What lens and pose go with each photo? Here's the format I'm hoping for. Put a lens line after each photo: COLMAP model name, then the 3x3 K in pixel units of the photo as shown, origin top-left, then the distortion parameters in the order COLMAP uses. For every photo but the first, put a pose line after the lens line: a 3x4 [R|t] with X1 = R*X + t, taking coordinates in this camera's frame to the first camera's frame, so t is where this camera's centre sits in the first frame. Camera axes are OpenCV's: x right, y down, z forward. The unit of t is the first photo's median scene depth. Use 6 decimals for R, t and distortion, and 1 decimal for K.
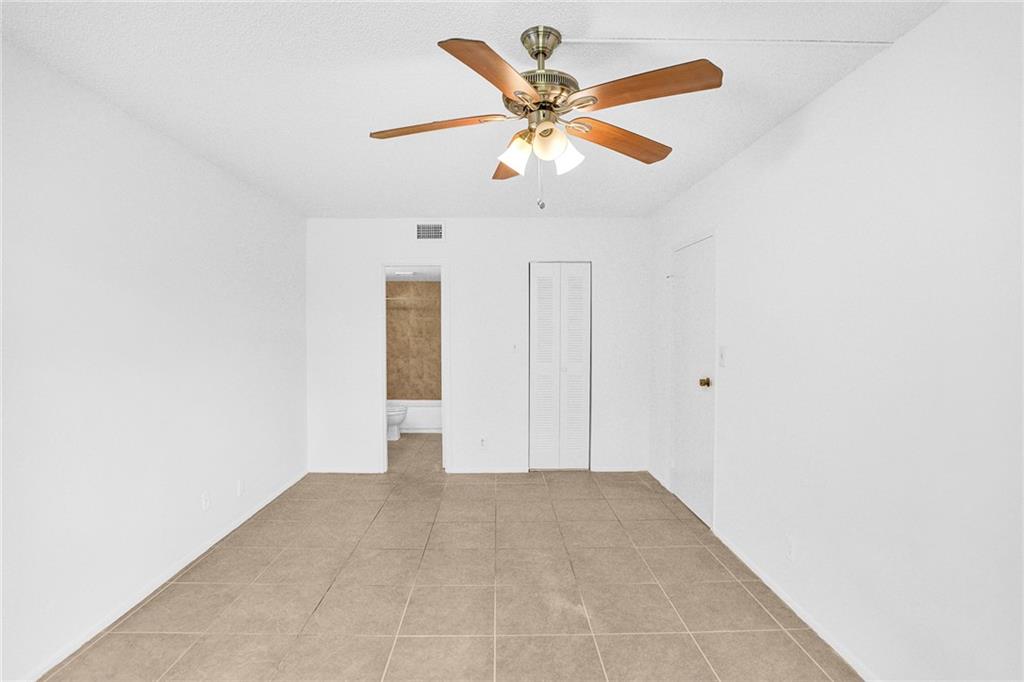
lens RADIAL K [[494.2, 0, 507.4], [0, 494.2, 335.5], [0, 0, 1]] dist [-0.030829, 0.000670]
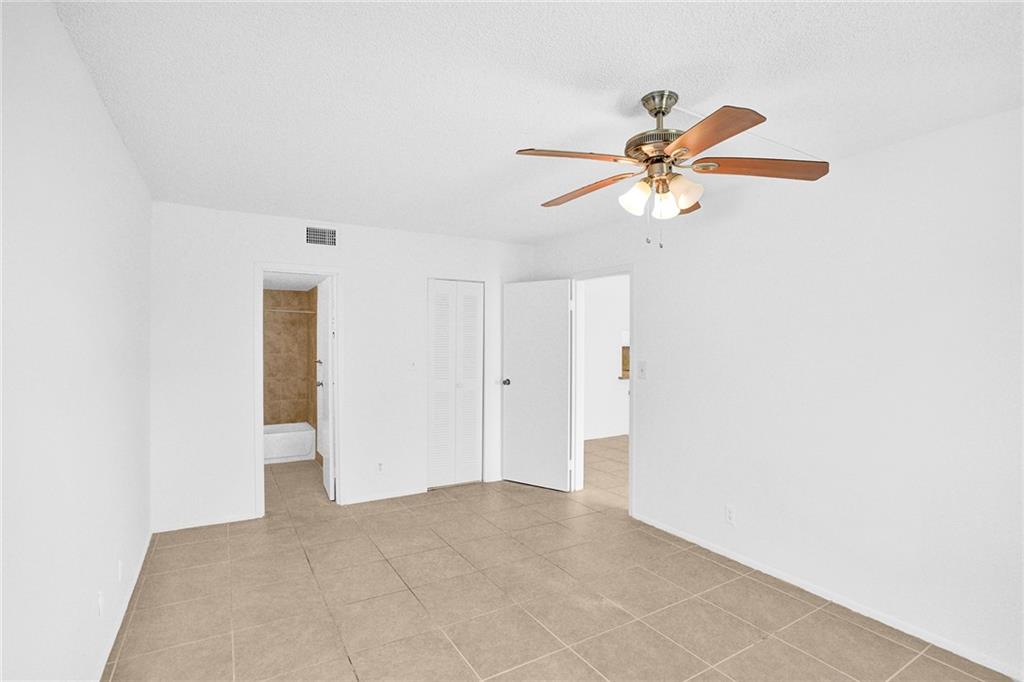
lens RADIAL K [[490.1, 0, 489.9], [0, 490.1, 338.4], [0, 0, 1]] dist [-0.036076, 0.000938]
pose [[0.867631, 0.007413, 0.497153, -0.337763], [0.000390, 0.999878, -0.015589, -0.013022], [-0.497208, 0.013720, 0.867523, 0.090090]]
